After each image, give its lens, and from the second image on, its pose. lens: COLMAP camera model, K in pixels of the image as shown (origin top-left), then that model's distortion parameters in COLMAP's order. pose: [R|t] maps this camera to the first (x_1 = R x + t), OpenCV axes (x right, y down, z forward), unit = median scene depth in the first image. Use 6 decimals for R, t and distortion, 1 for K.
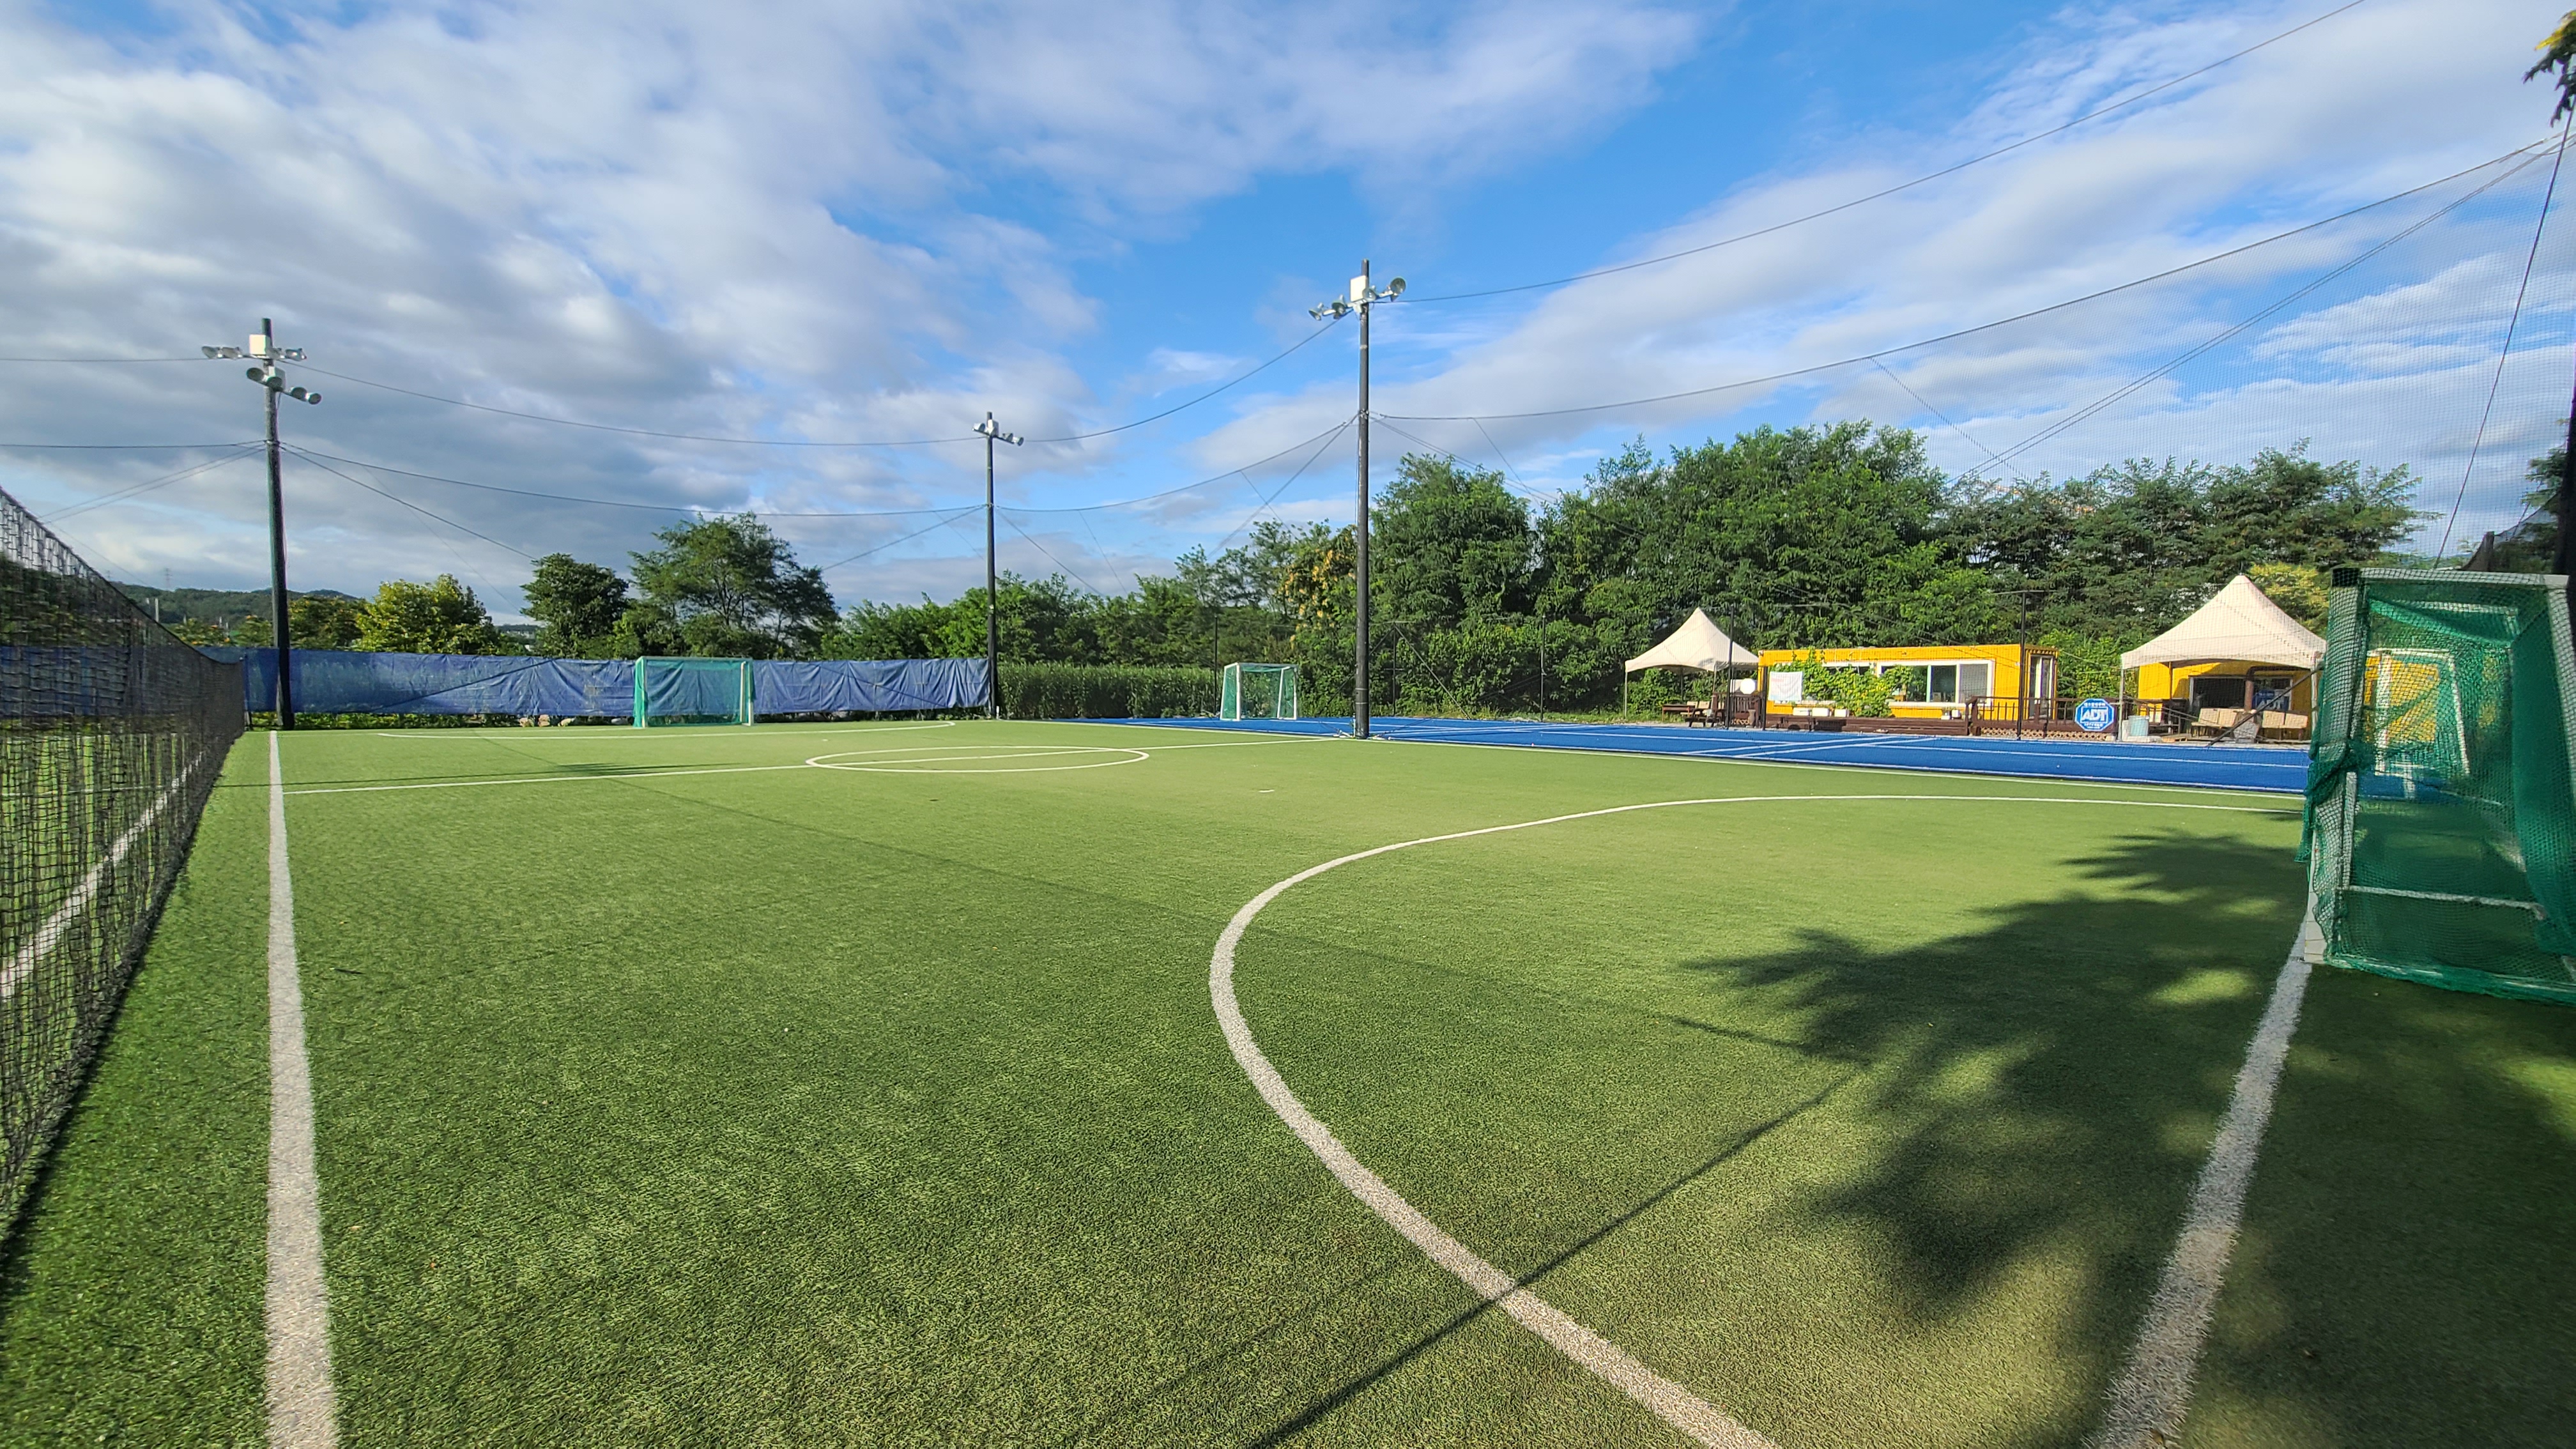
lens RADIAL K [[1018.9, 0, 1288.0], [0, 1018.9, 724.5], [0, 0, 1]] dist [-0.001672, -0.000345]
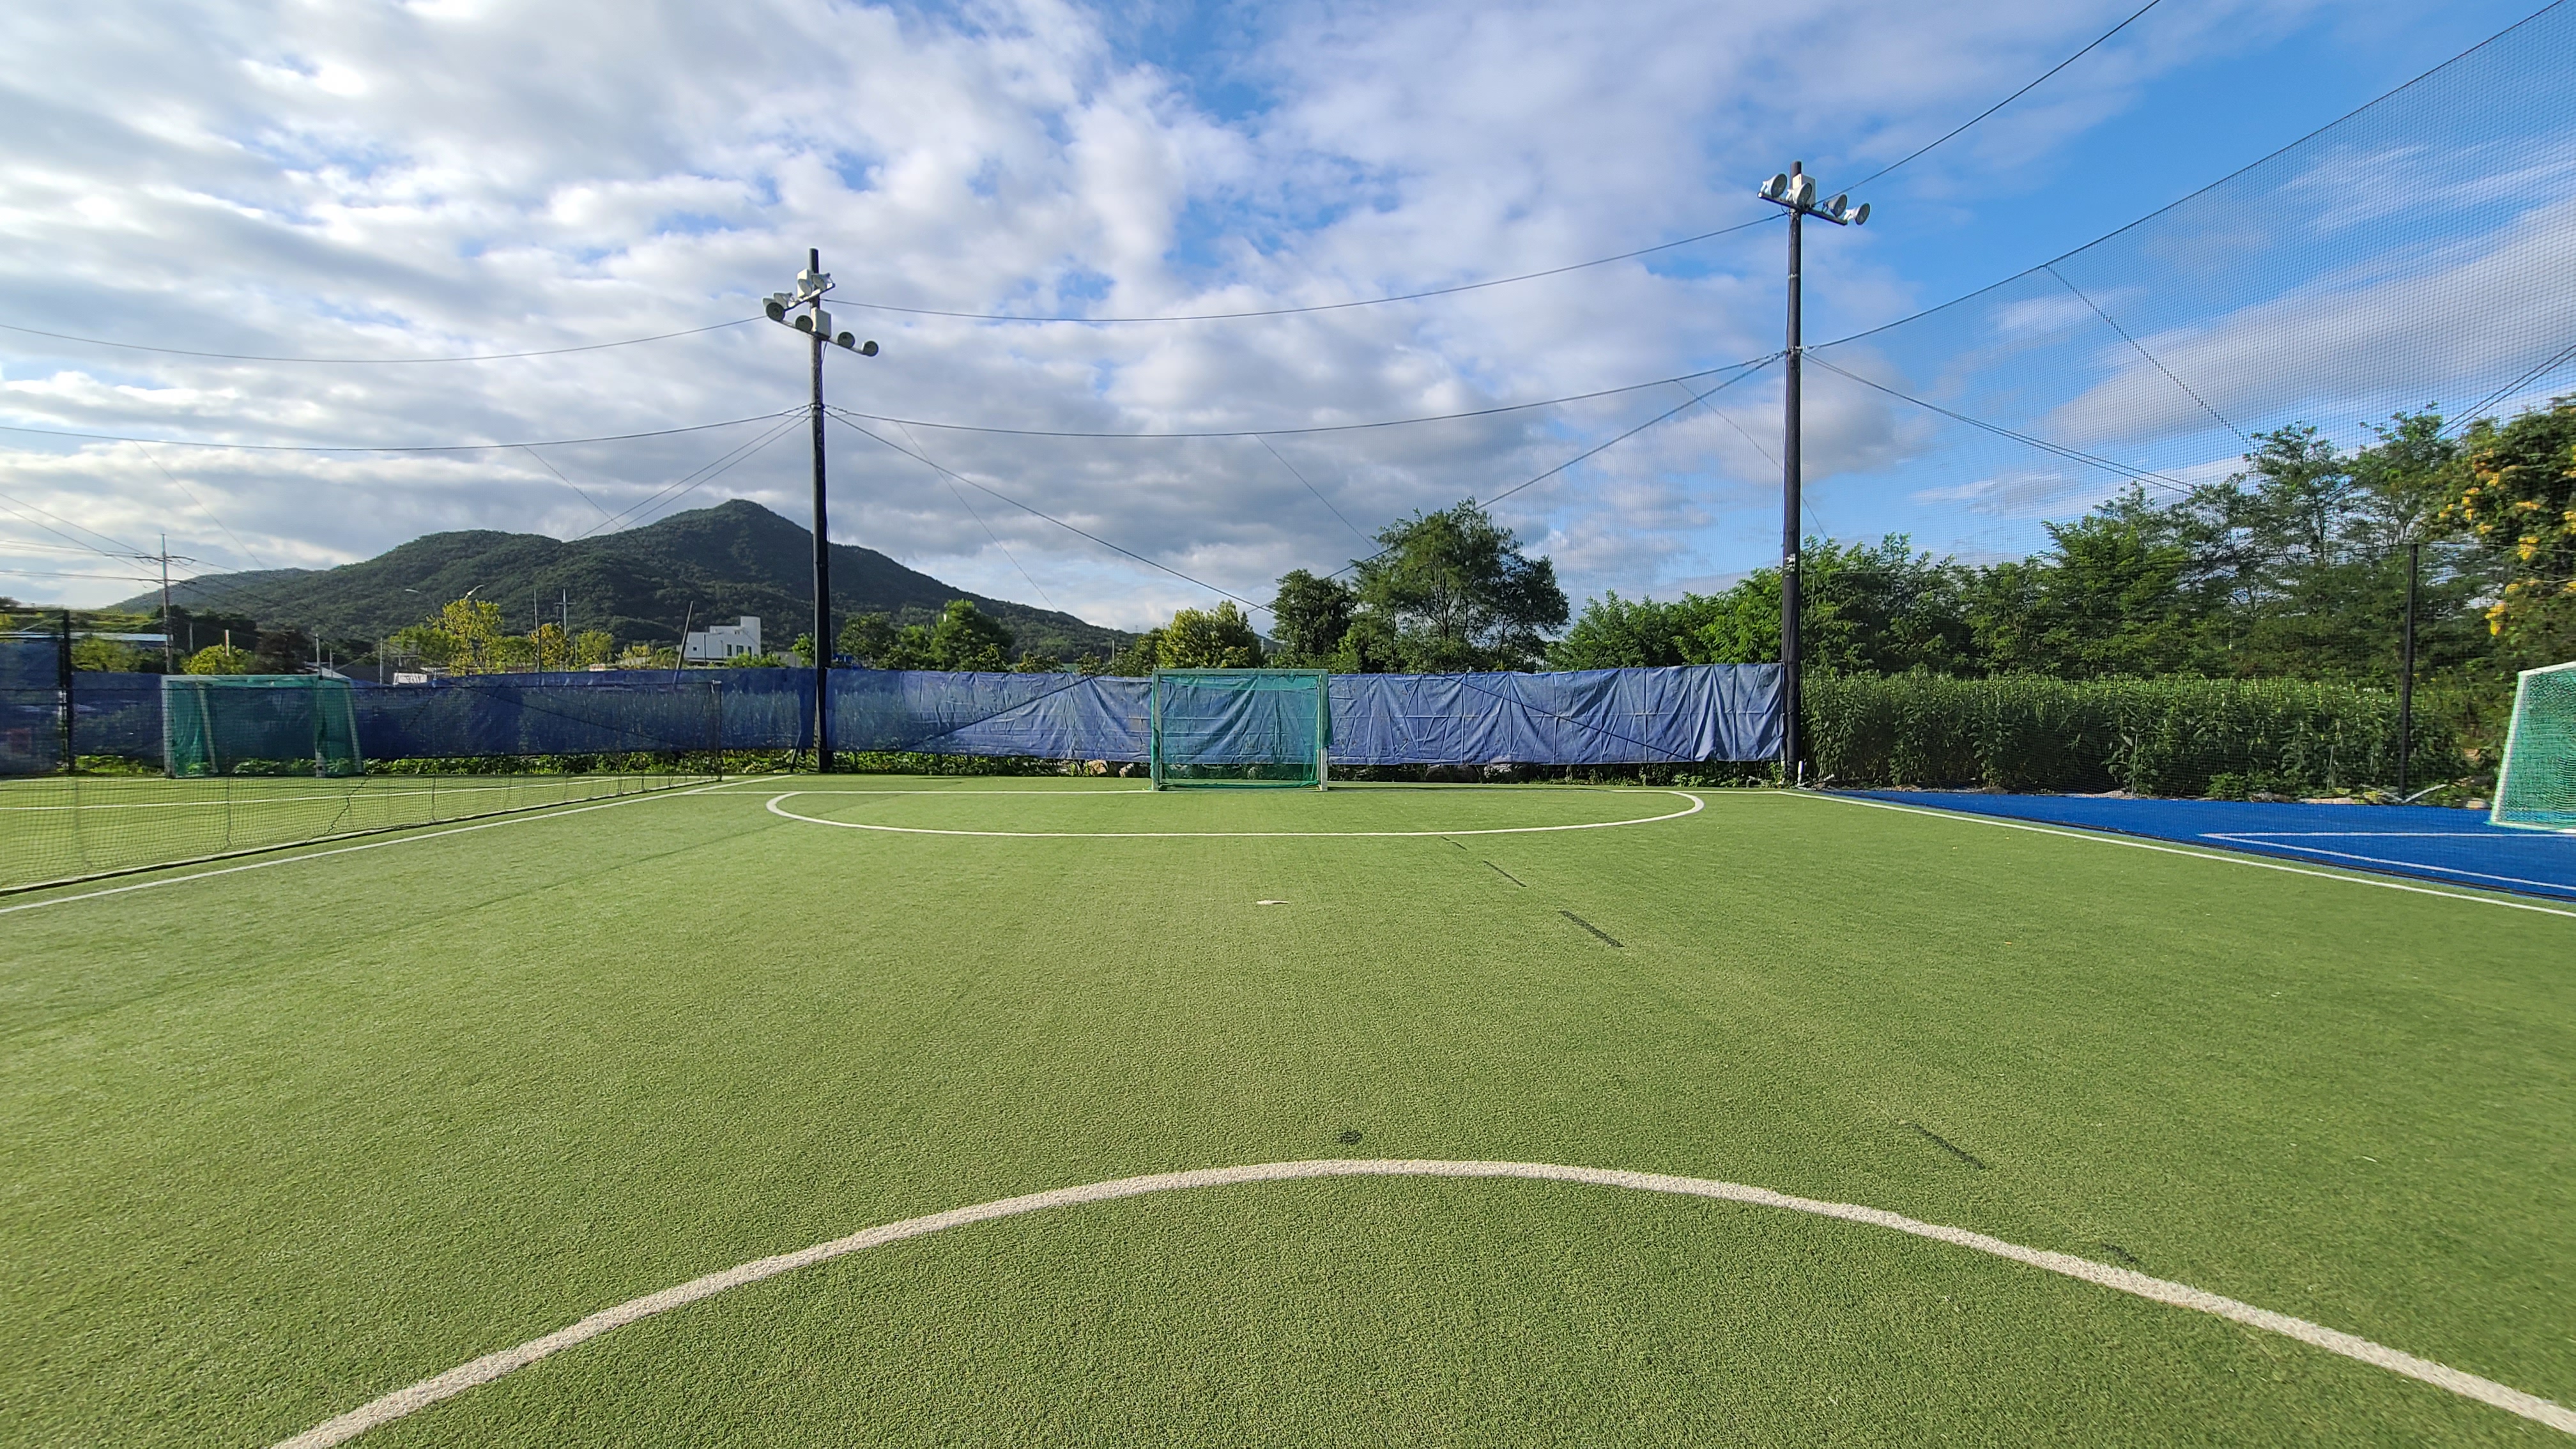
lens RADIAL K [[1011.2, 0, 1288.0], [0, 1011.2, 724.5], [0, 0, 1]] dist [-0.001871, -0.000140]
pose [[0.744860, 0.015718, -0.667036, -0.088906], [-0.027089, 0.999611, -0.006695, -0.015808], [0.666671, 0.023057, 0.744995, 0.291483]]
